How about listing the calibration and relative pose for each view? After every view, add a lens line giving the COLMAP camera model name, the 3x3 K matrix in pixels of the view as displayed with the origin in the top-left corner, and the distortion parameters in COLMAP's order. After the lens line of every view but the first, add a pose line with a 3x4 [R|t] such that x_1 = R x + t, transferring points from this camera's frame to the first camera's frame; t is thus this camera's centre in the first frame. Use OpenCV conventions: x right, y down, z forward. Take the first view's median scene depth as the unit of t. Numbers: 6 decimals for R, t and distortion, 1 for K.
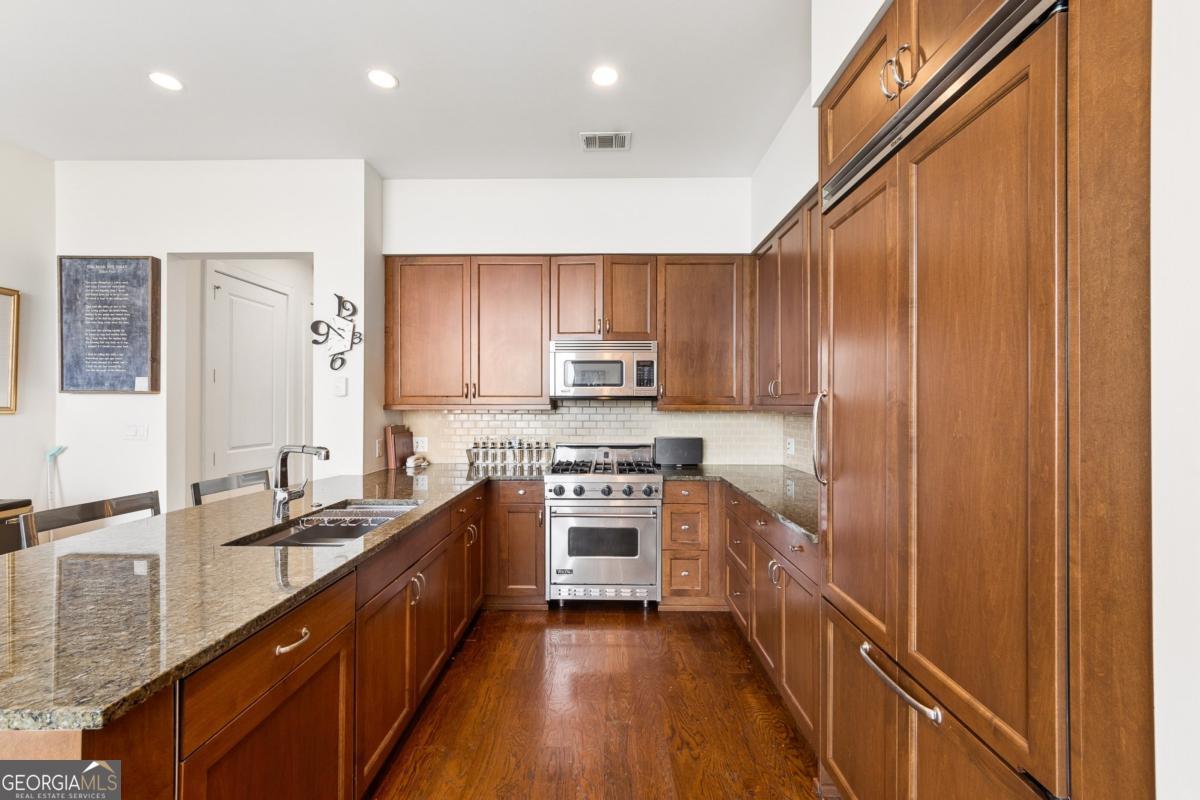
lens RADIAL K [[474.9, 0, 602.6], [0, 474.9, 405.6], [0, 0, 1]] dist [-0.006375, 0.003633]
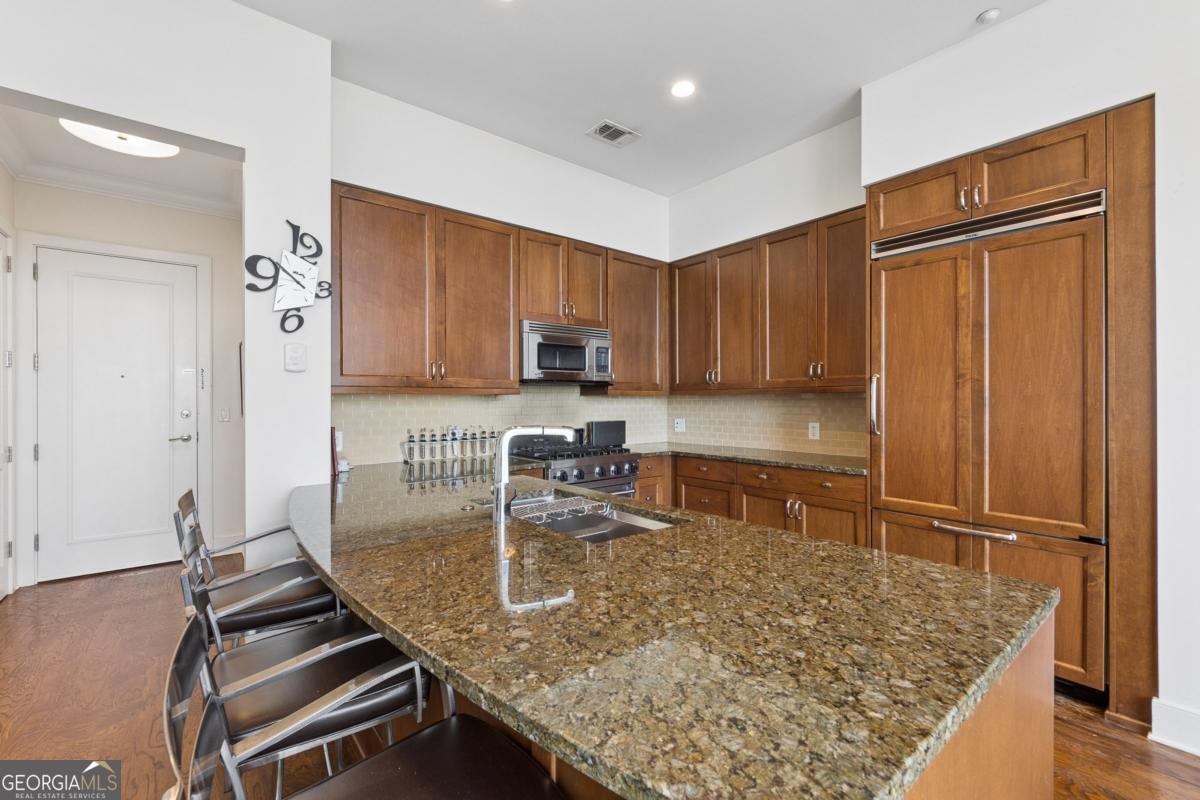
lens RADIAL K [[501.0, 0, 594.1], [0, 501.0, 402.9], [0, 0, 1]] dist [-0.000592, -0.000082]
pose [[0.775936, -0.006890, 0.630774, -0.746016], [0.006806, 0.999974, 0.002550, 0.029567], [-0.630774, 0.002314, 0.775963, 0.183574]]
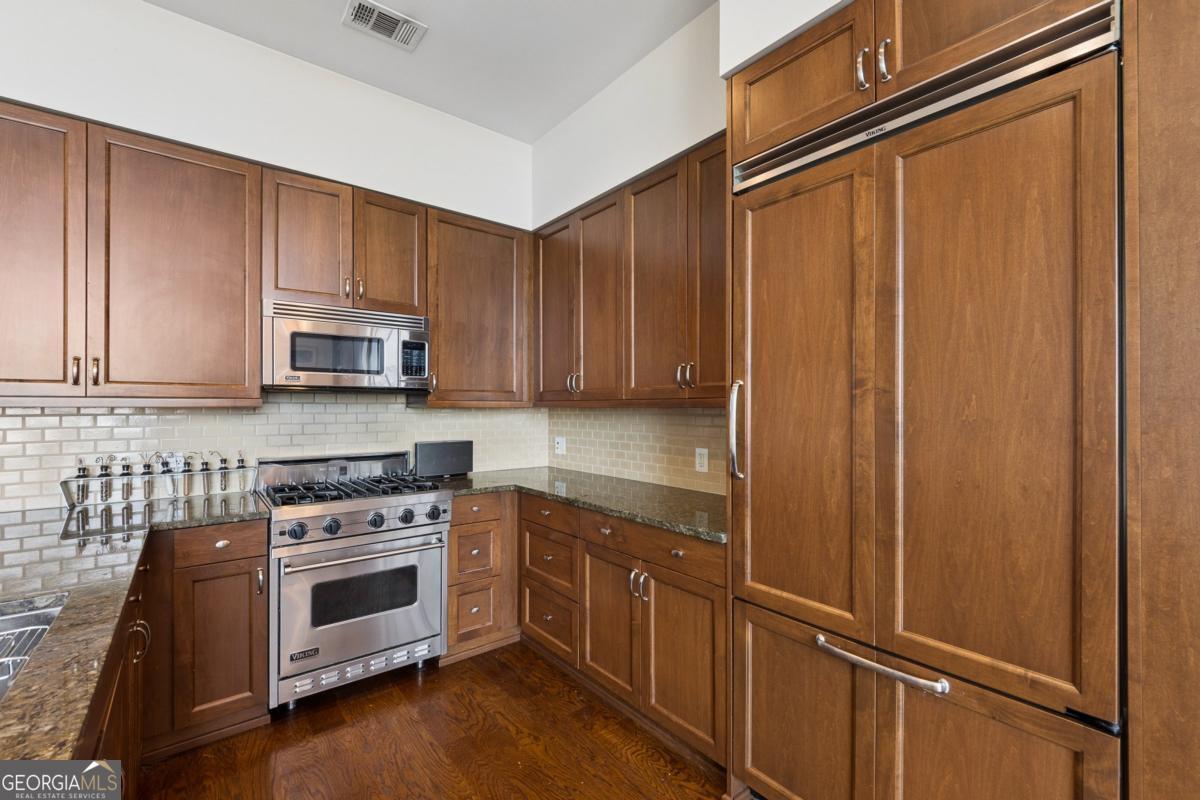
lens RADIAL K [[501.0, 0, 593.9], [0, 501.0, 405.9], [0, 0, 1]] dist [-0.000592, -0.000082]
pose [[0.777481, -0.000047, 0.628907, -0.226450], [0.002303, 0.999994, -0.002772, 0.012970], [-0.628902, 0.003604, 0.777476, 0.237405]]
